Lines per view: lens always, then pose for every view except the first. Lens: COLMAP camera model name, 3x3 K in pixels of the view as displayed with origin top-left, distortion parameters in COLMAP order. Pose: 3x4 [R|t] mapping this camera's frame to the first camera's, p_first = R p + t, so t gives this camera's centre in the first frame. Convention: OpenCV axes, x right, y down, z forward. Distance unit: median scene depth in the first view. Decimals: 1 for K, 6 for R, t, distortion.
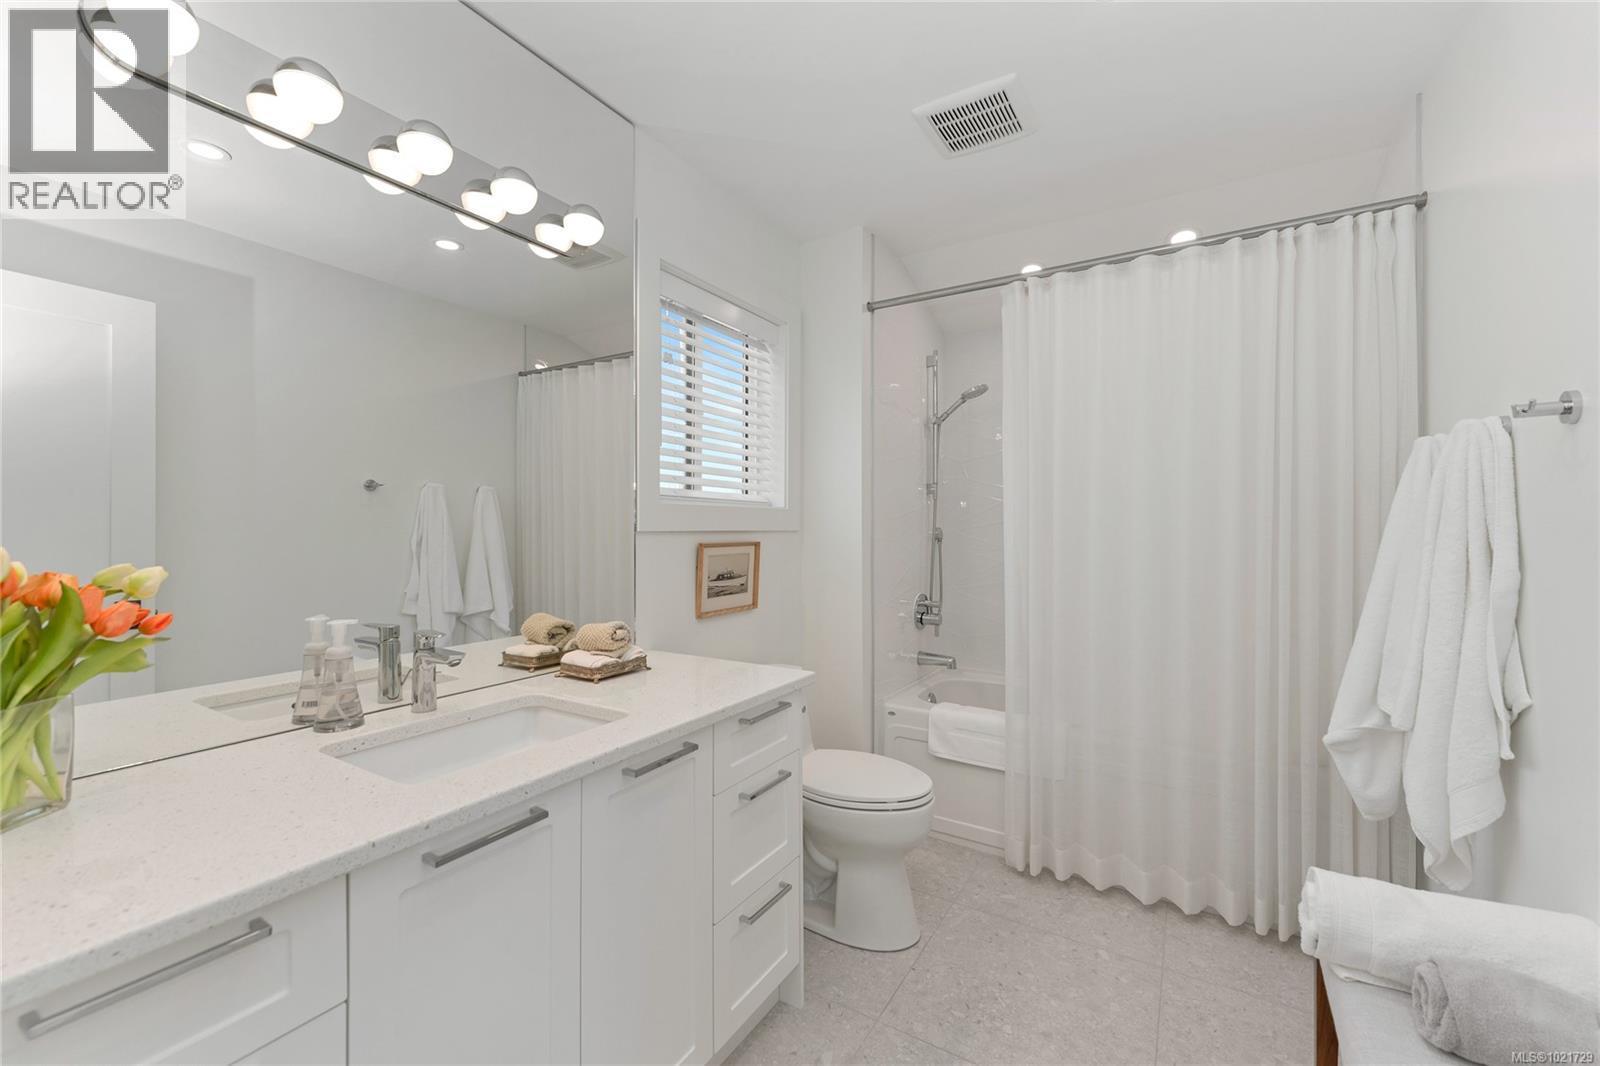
lens RADIAL K [[644.8, 0, 793.7], [0, 644.8, 533.9], [0, 0, 1]] dist [0.000633, 0.000536]
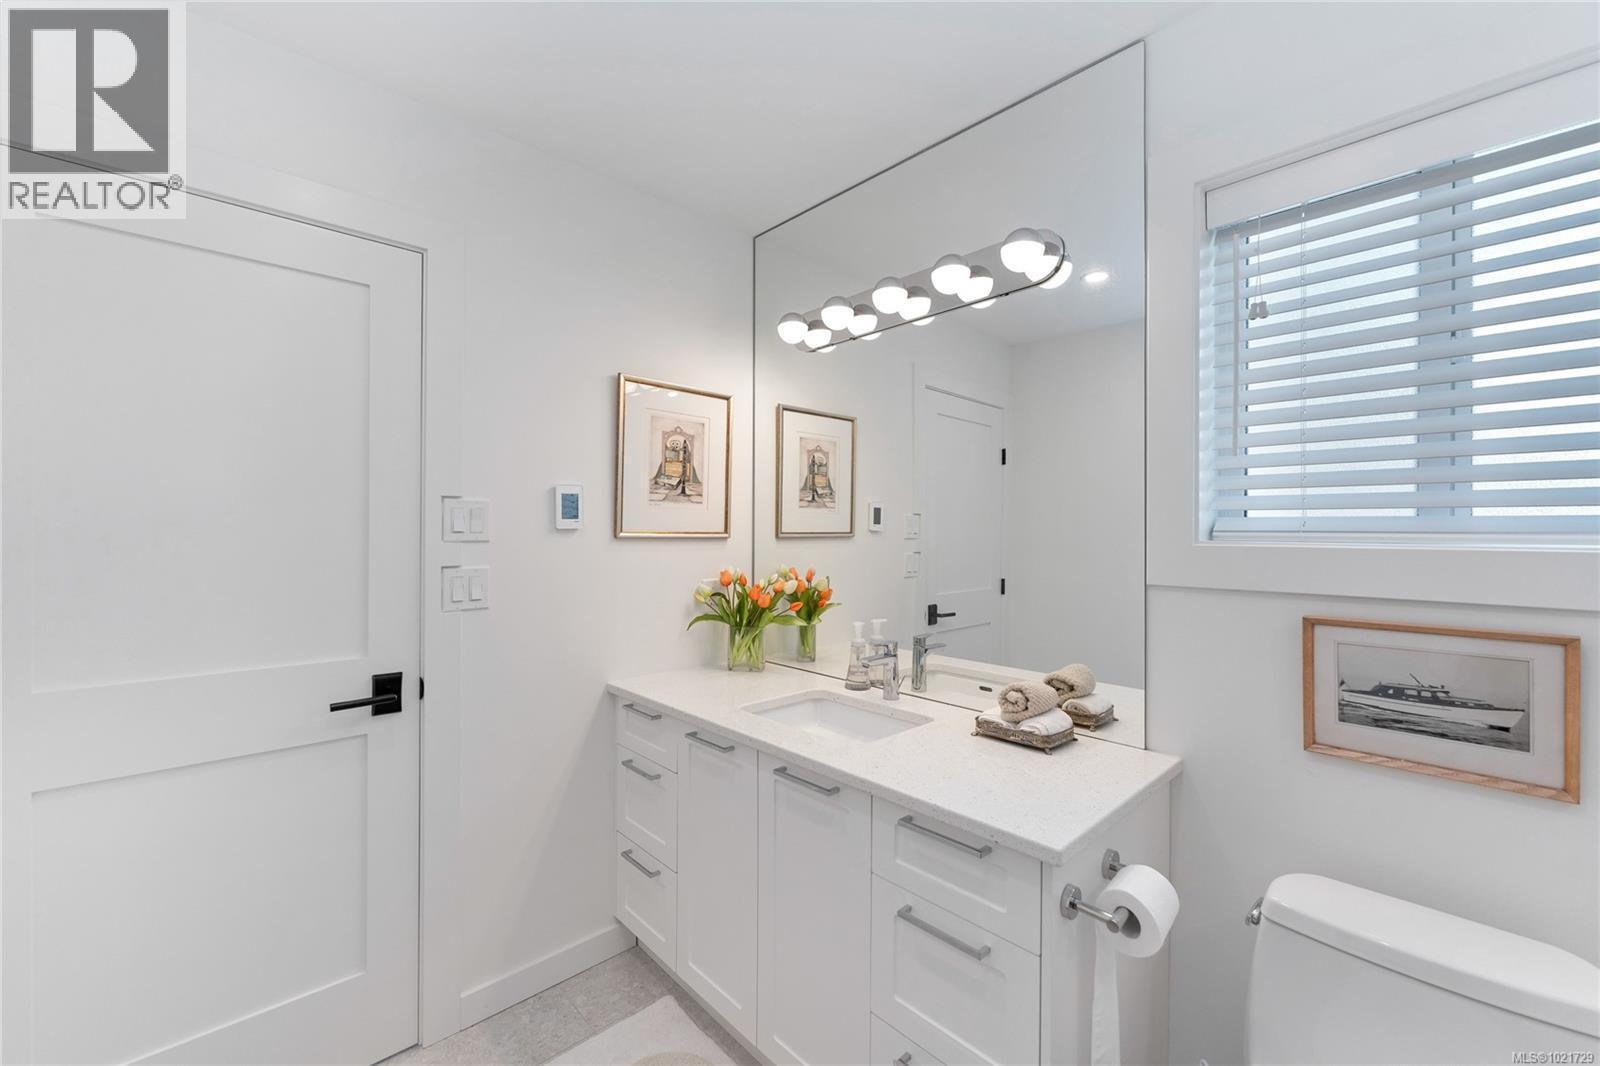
lens RADIAL K [[644.8, 0, 793.7], [0, 644.8, 533.9], [0, 0, 1]] dist [0.000633, 0.000536]
pose [[-0.232163, 0.002625, -0.972673, 0.495699], [-0.019884, 0.999775, 0.007444, -0.051322], [0.972474, 0.021069, -0.232059, 0.679674]]
